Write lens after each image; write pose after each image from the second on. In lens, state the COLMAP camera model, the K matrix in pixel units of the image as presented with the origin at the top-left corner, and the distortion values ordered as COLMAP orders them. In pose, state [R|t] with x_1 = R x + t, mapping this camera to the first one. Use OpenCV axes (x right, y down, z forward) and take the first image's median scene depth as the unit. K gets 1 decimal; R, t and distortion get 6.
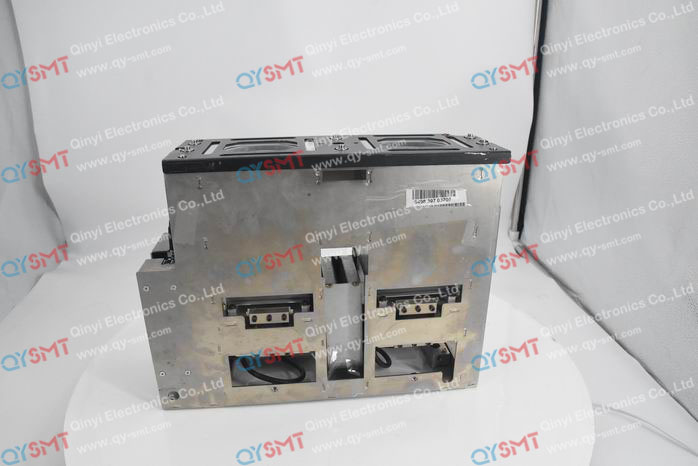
lens RADIAL K [[444.8, 0, 349.0], [0, 444.8, 233.0], [0, 0, 1]] dist [-0.115722, 0.000286]
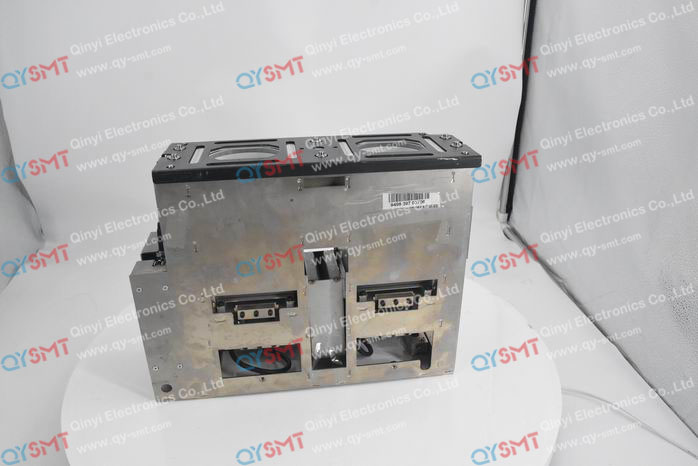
lens RADIAL K [[485.3, 0, 349.0], [0, 485.3, 233.0], [0, 0, 1]] dist [-0.097582, 0.001447]
pose [[0.999571, -0.013725, 0.025862, 0.015283], [0.012147, 0.998113, 0.060185, -0.067783], [-0.026639, -0.059845, 0.997852, -0.153233]]
